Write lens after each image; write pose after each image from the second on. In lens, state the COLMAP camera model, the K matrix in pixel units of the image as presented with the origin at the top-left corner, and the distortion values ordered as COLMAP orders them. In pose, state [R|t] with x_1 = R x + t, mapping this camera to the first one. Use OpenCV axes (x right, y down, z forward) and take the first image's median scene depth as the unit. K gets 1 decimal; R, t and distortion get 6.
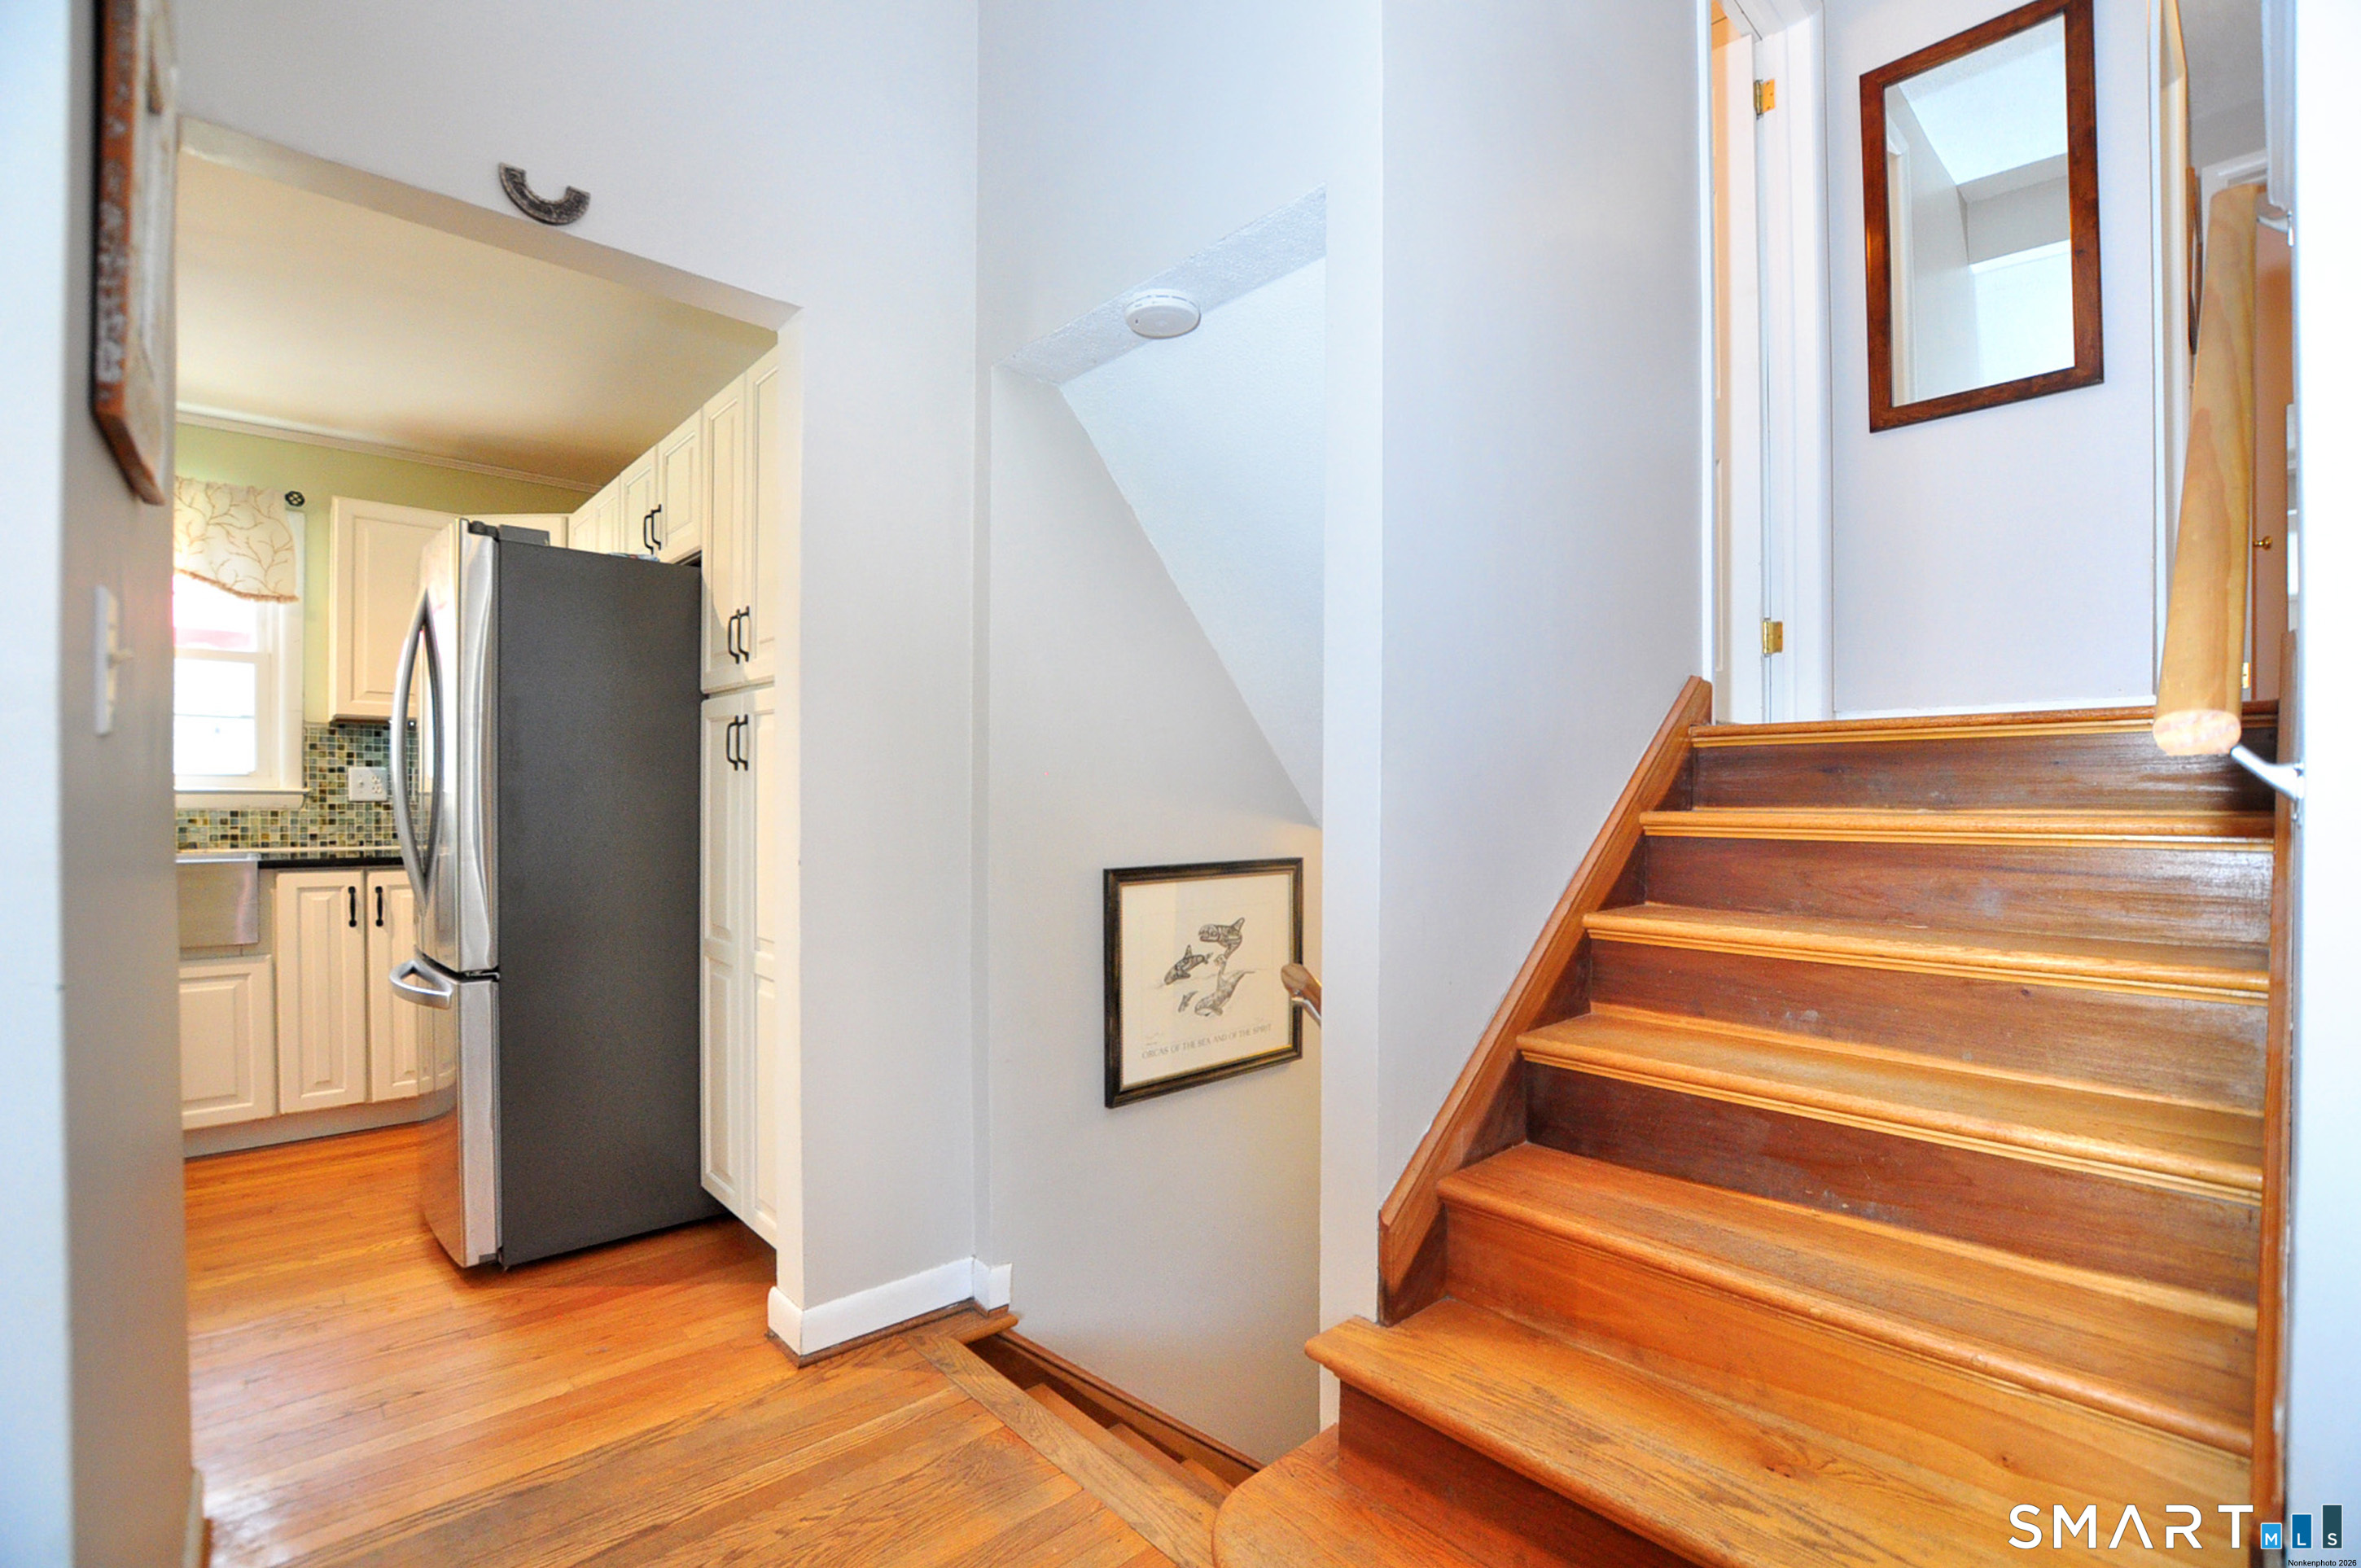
lens RADIAL K [[1038.0, 0, 1174.8], [0, 1038.0, 803.1], [0, 0, 1]] dist [-0.033366, 0.004408]
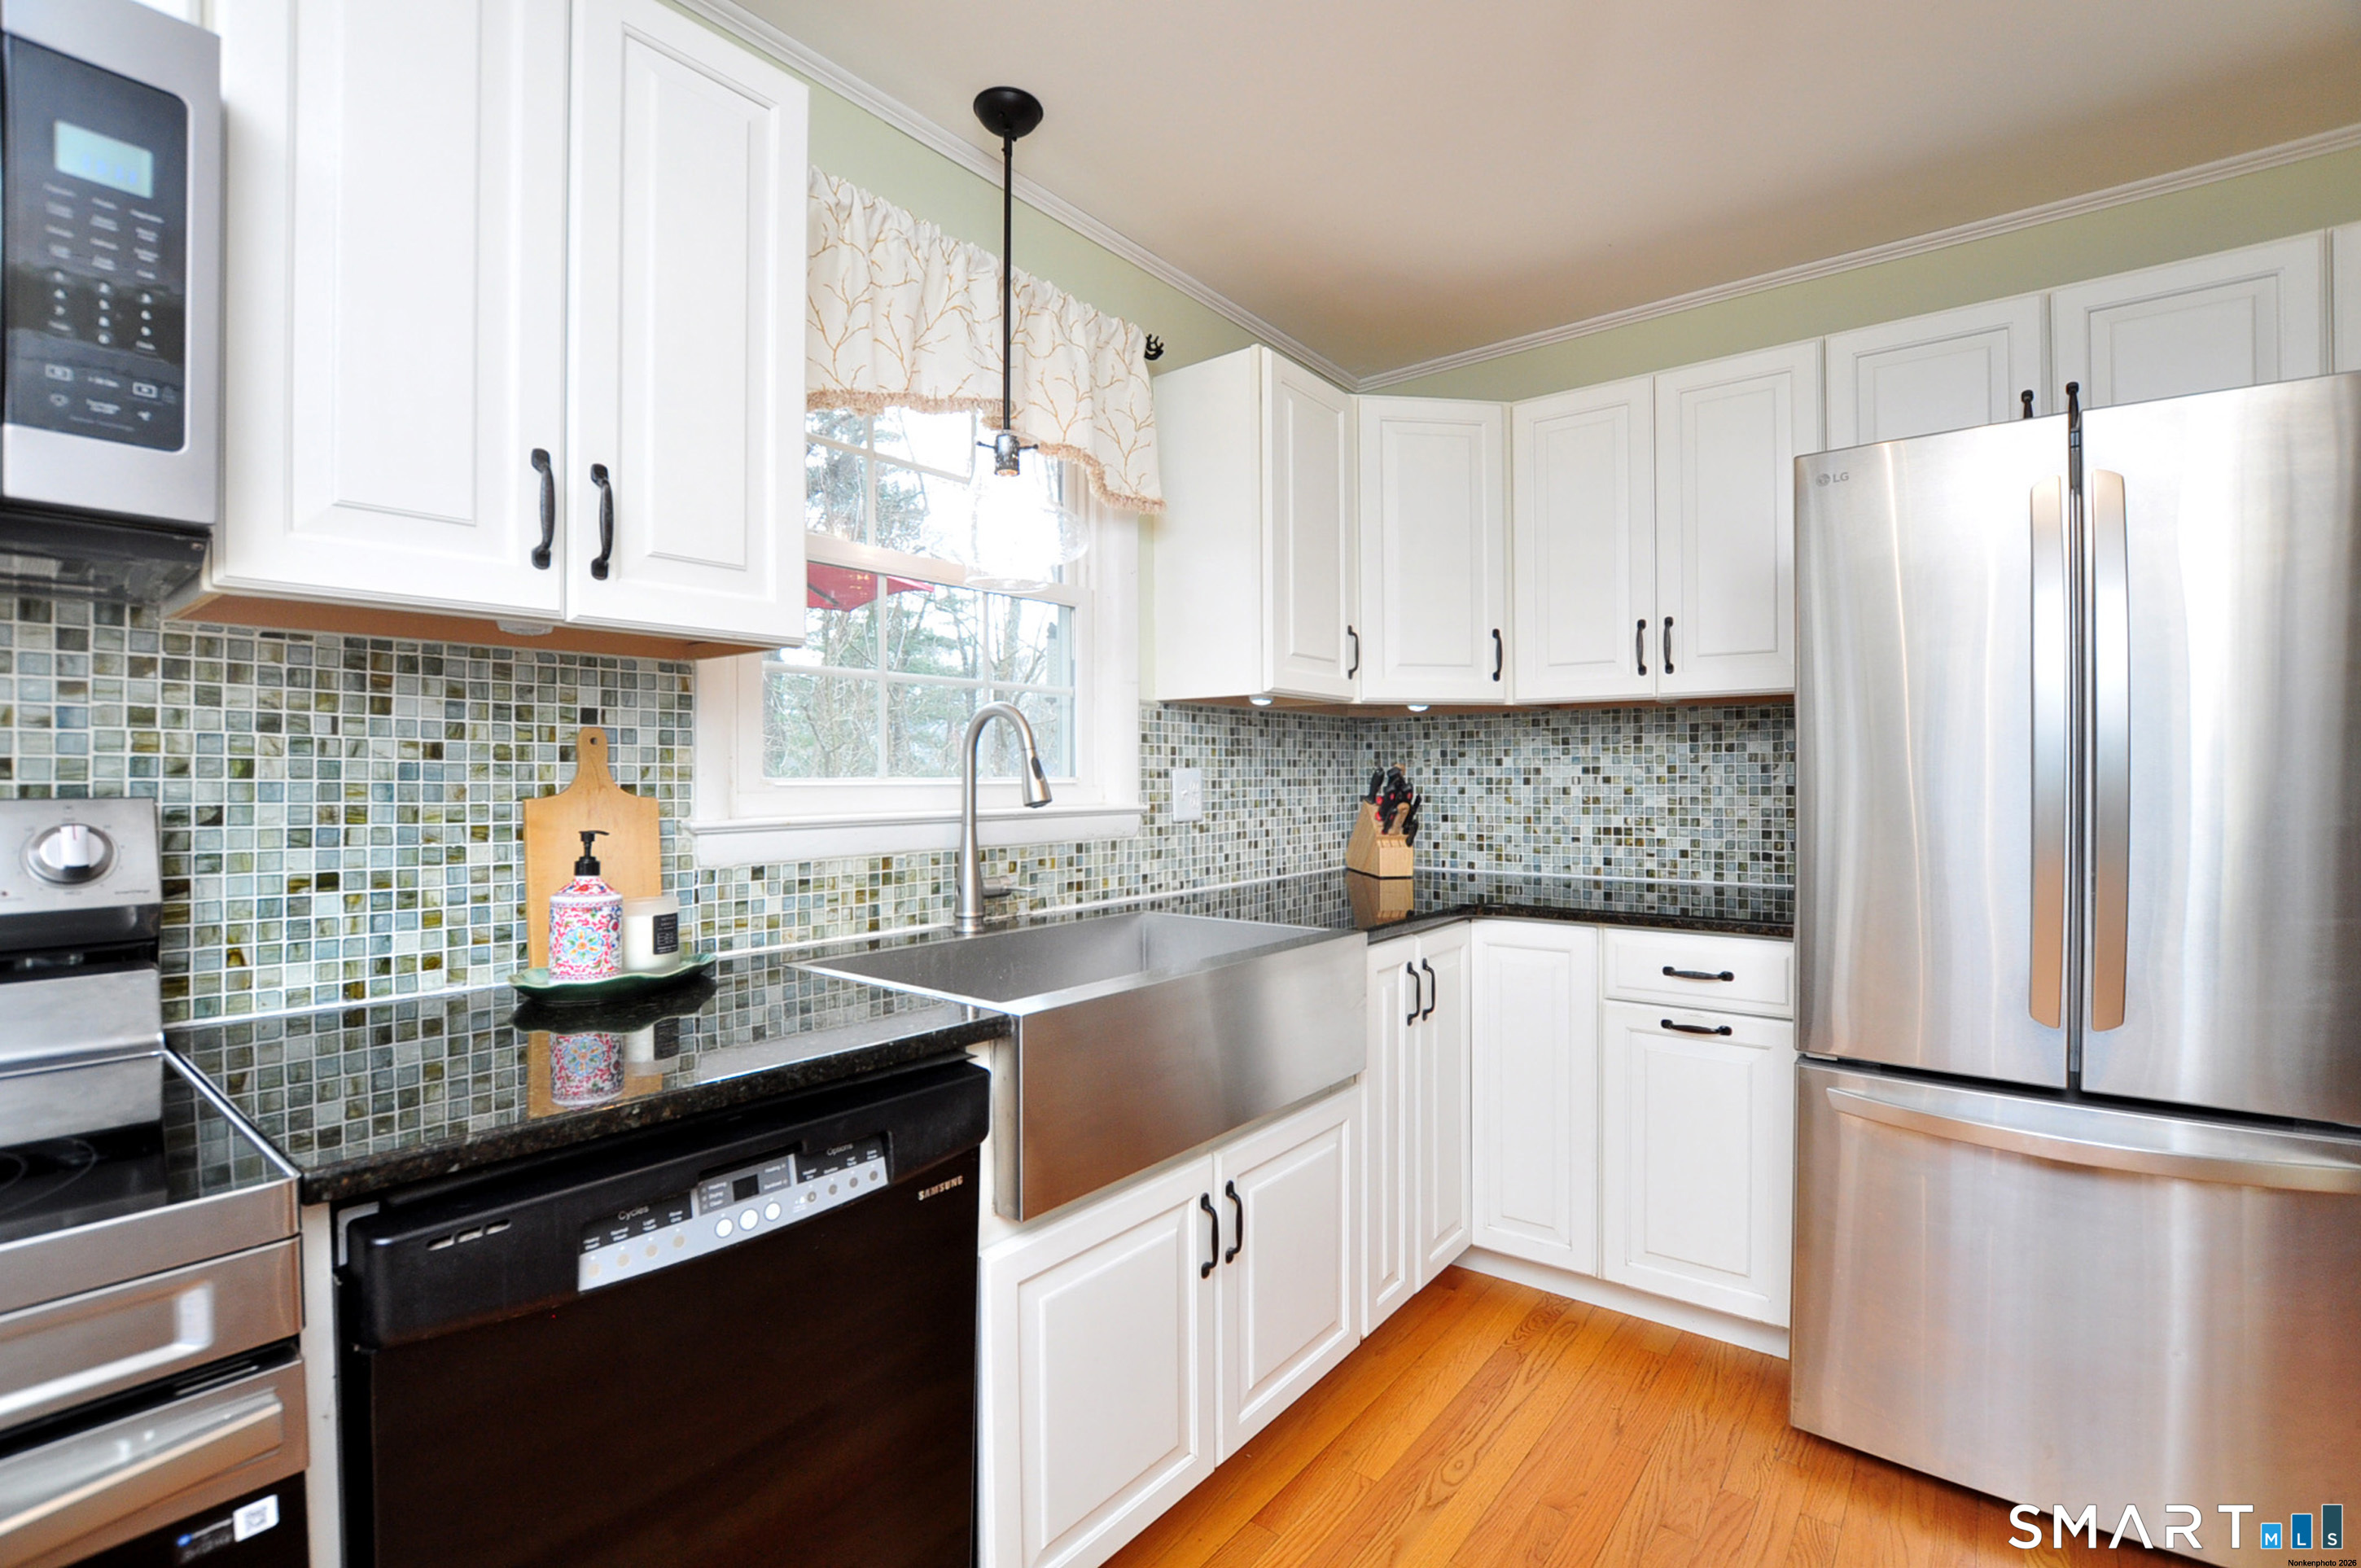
lens RADIAL K [[1038.0, 0, 1186.6], [0, 1038.0, 785.2], [0, 0, 1]] dist [-0.033366, 0.004408]
pose [[0.988359, -0.010313, 0.151791, -0.943372], [0.009653, 0.999940, 0.005087, -0.029788], [-0.151834, -0.003562, 0.988400, 0.354292]]
